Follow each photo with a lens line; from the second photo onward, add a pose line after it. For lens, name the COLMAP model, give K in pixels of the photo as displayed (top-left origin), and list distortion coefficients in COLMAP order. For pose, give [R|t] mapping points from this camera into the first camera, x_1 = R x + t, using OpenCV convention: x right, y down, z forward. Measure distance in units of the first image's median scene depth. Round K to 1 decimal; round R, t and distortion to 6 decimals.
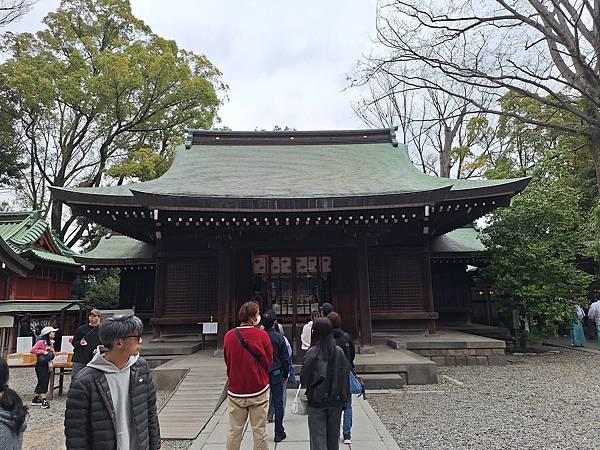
lens RADIAL K [[417.4, 0, 296.3], [0, 417.4, 225.2], [0, 0, 1]] dist [0.090666, -0.082392]
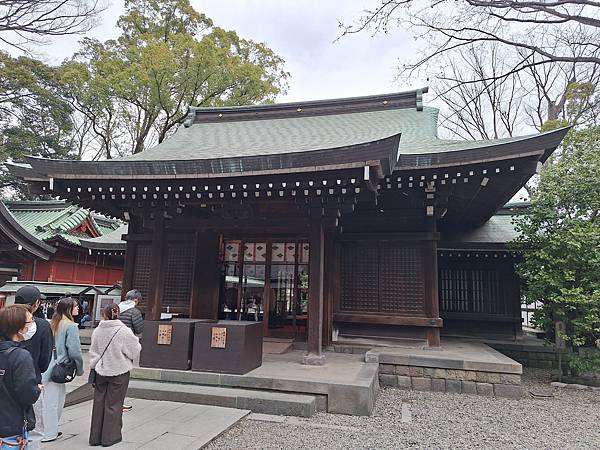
lens RADIAL K [[417.4, 0, 296.3], [0, 417.4, 225.2], [0, 0, 1]] dist [0.090666, -0.082392]
pose [[0.967109, 0.007572, -0.254249, 0.256709], [-0.007360, 0.999971, 0.001786, 0.037265], [0.254255, 0.000143, 0.967137, 0.189740]]
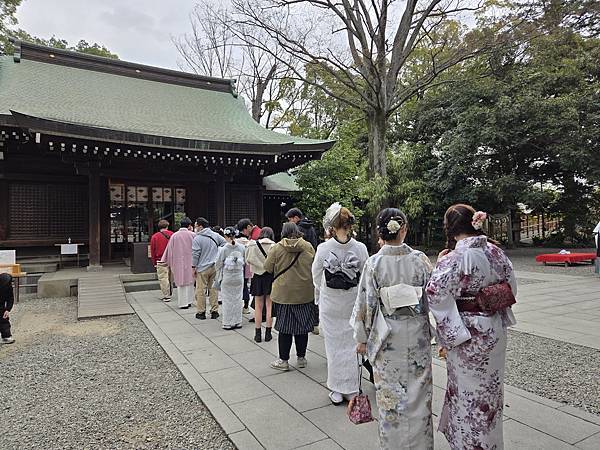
lens RADIAL K [[416.5, 0, 301.0], [0, 416.5, 222.2], [0, 0, 1]] dist [0.089531, -0.077824]
pose [[0.879521, 0.016817, 0.475562, -0.180548], [-0.082930, 0.989499, 0.118384, 0.002049], [-0.468578, -0.143559, 0.871680, -0.177258]]
